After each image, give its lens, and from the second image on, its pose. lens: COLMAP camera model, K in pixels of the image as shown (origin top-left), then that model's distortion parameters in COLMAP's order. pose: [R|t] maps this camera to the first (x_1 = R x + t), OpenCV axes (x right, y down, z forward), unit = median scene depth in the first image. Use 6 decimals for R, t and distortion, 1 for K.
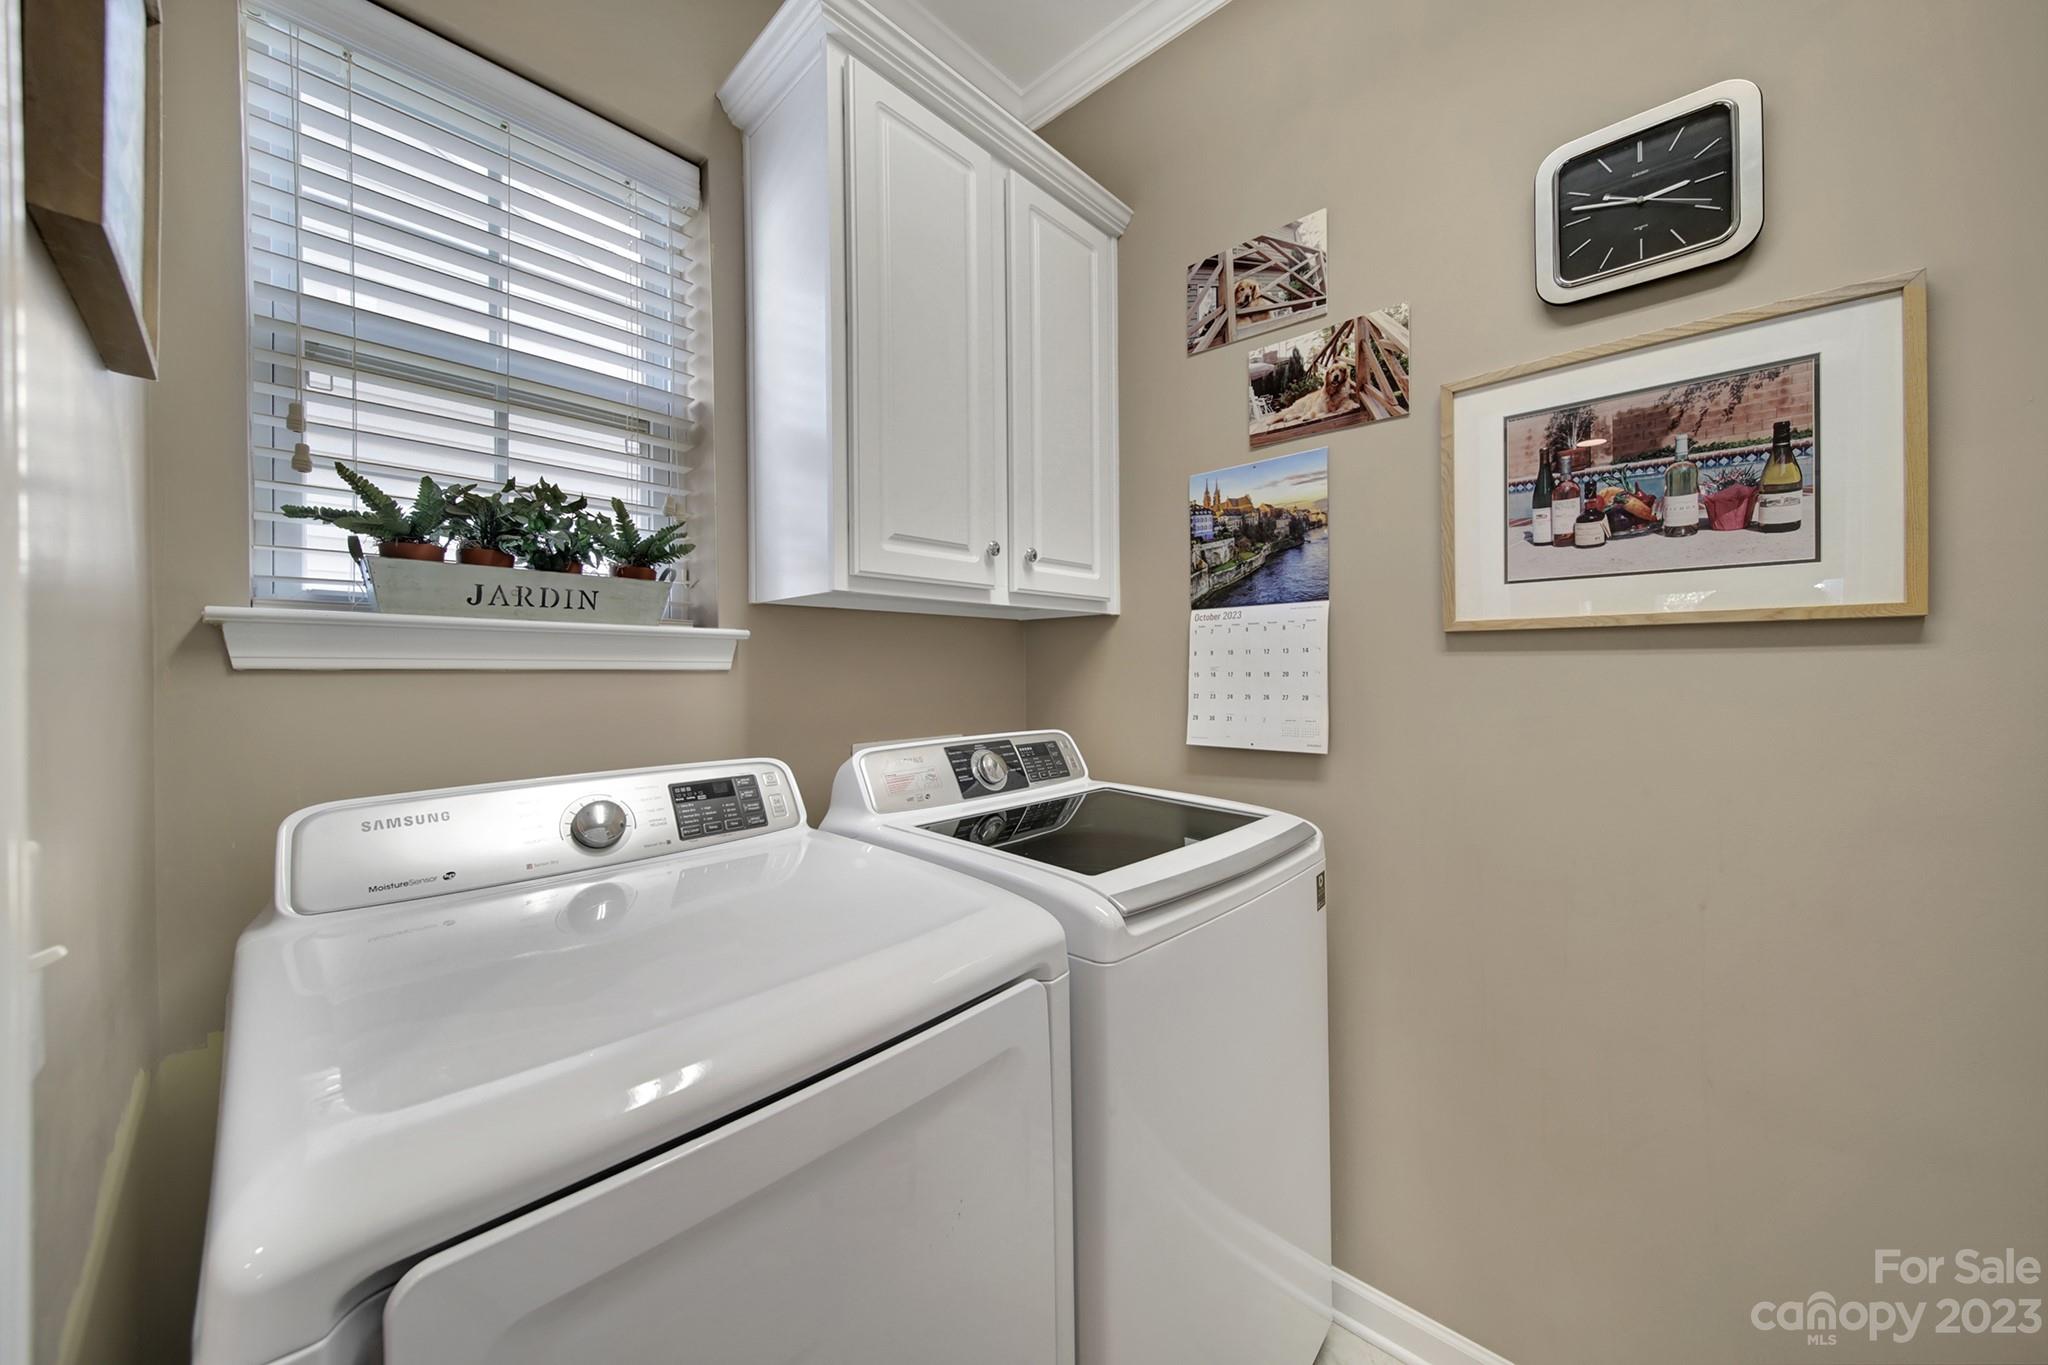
lens RADIAL K [[725.4, 0, 1014.3], [0, 725.4, 667.1], [0, 0, 1]] dist [-0.001020, -0.000089]
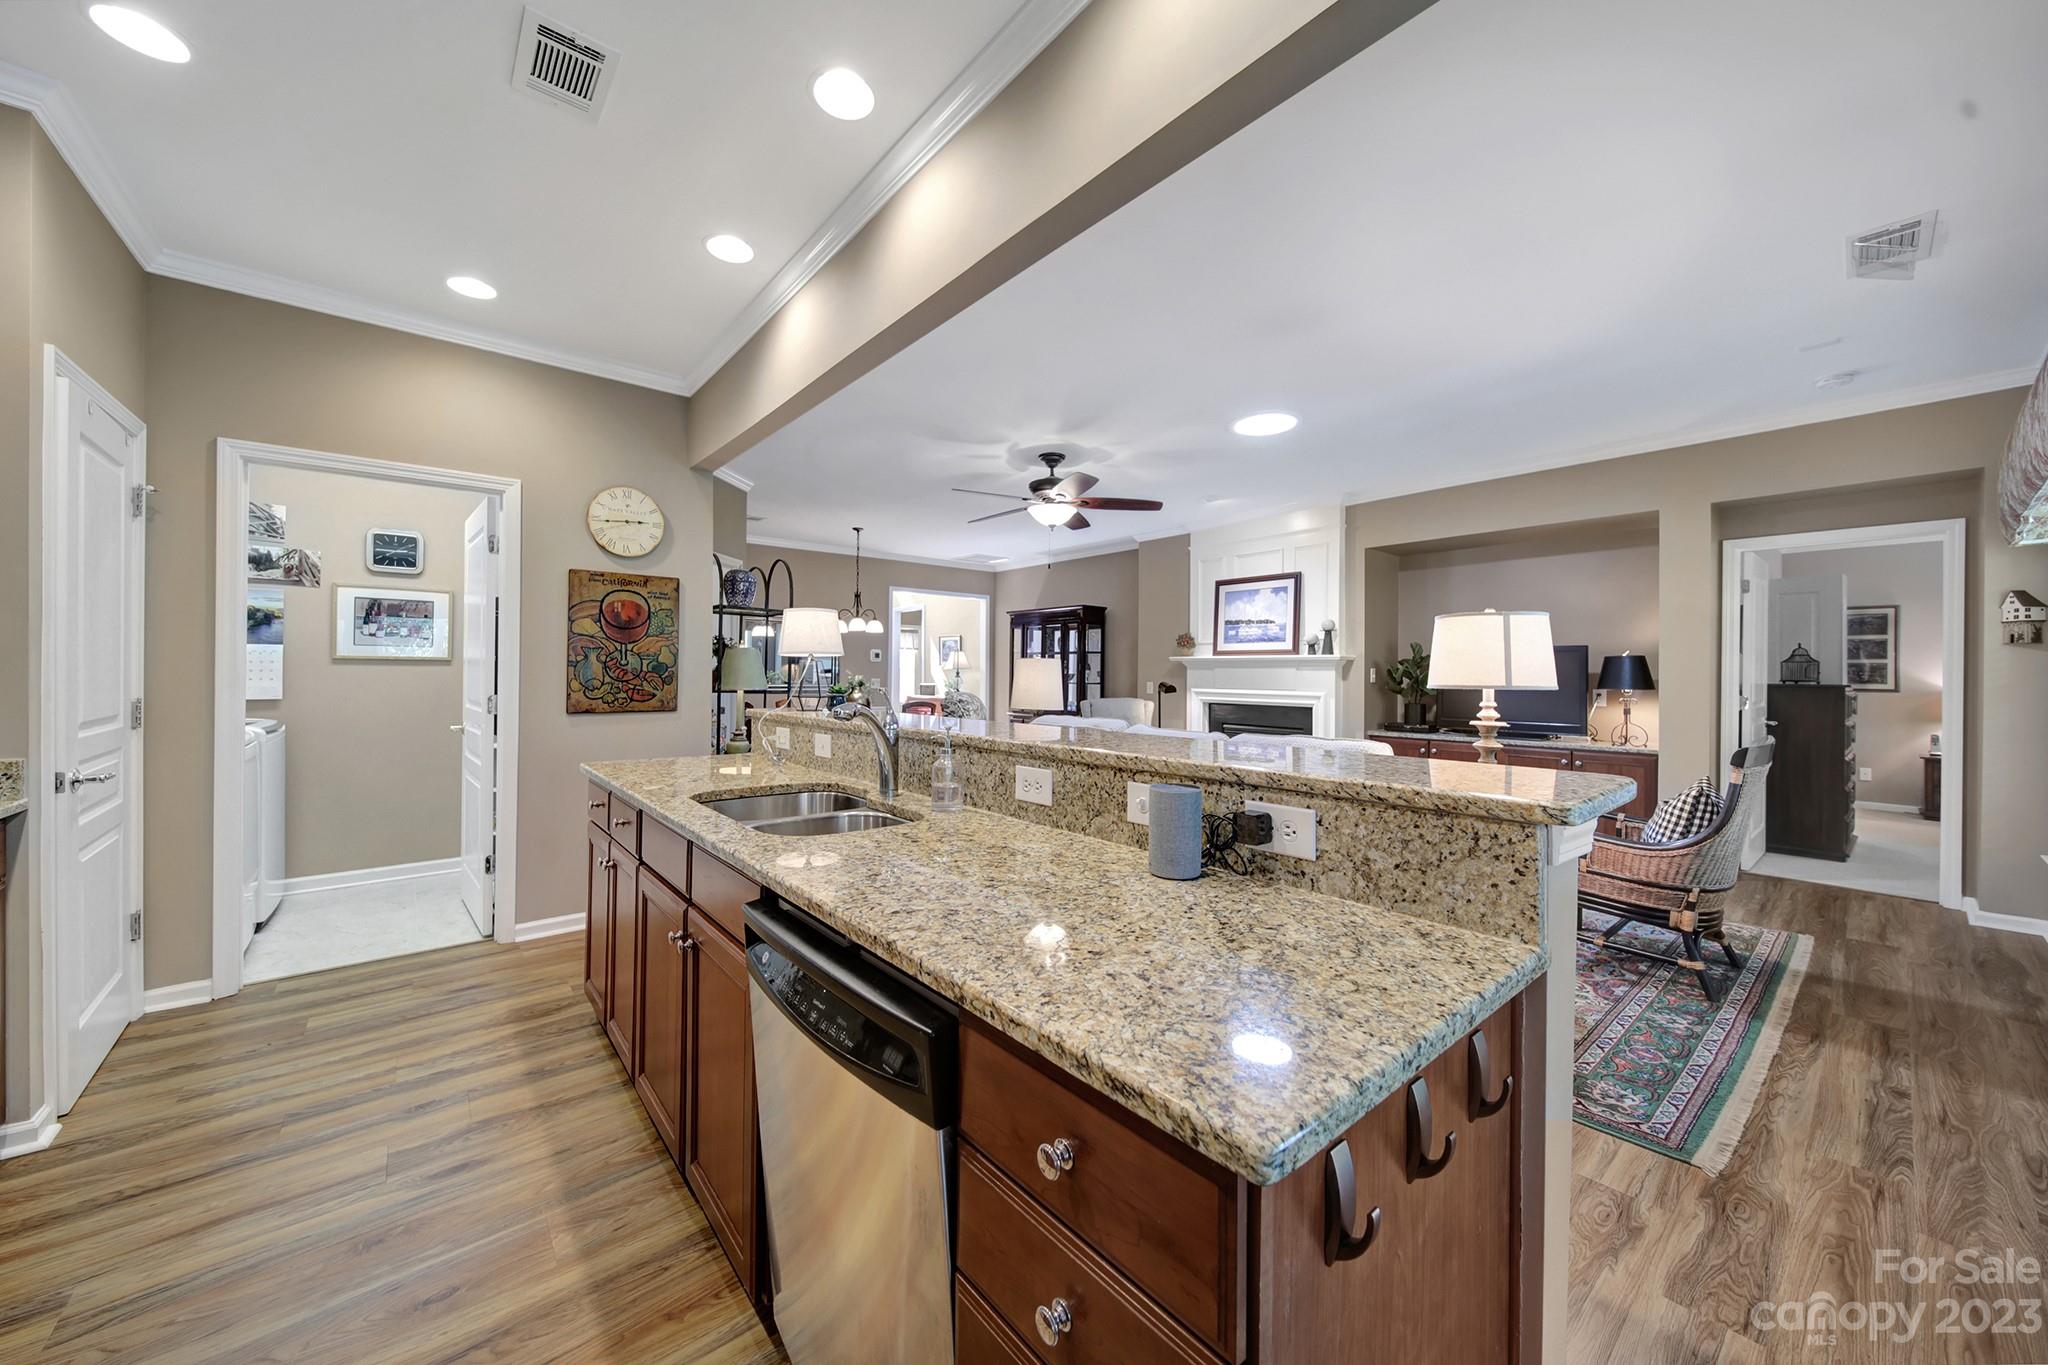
lens RADIAL K [[727.6, 0, 1014.9], [0, 727.6, 669.5], [0, 0, 1]] dist [-0.000933, 0.000059]
pose [[0.119021, 0.011702, 0.992823, -2.037322], [-0.017778, 0.999795, -0.009653, -0.018406], [-0.992733, -0.016502, 0.119204, -2.170297]]
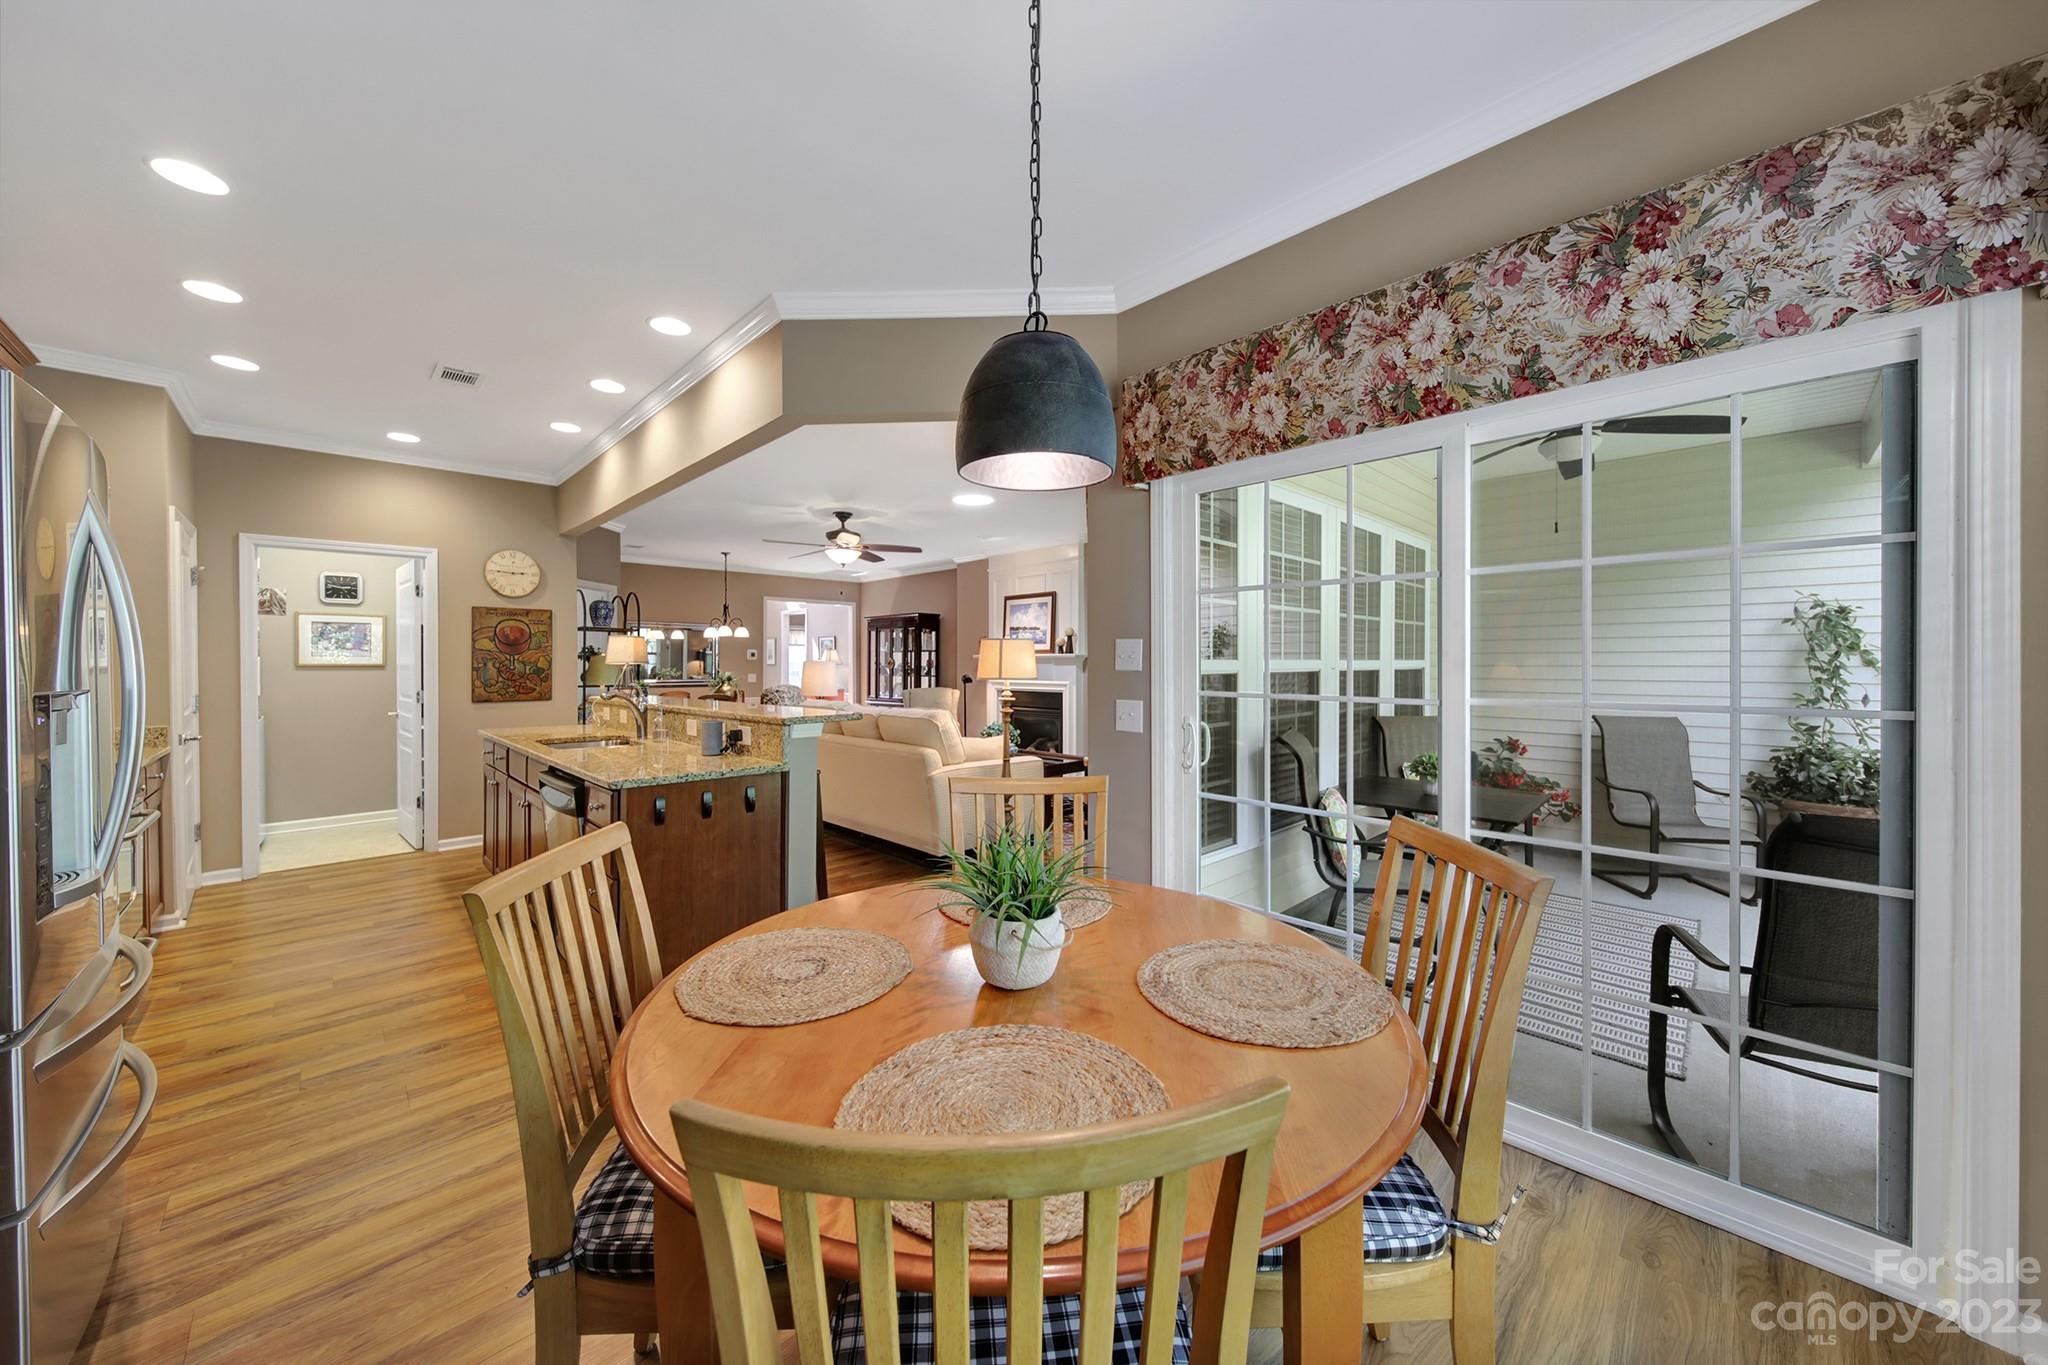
lens RADIAL K [[725.4, 0, 1014.3], [0, 725.4, 667.1], [0, 0, 1]] dist [-0.001020, -0.000089]
pose [[0.043411, 0.001838, 0.999056, -3.336281], [-0.007348, 0.999972, -0.001520, -0.060143], [-0.999030, -0.007275, 0.043424, -3.286417]]
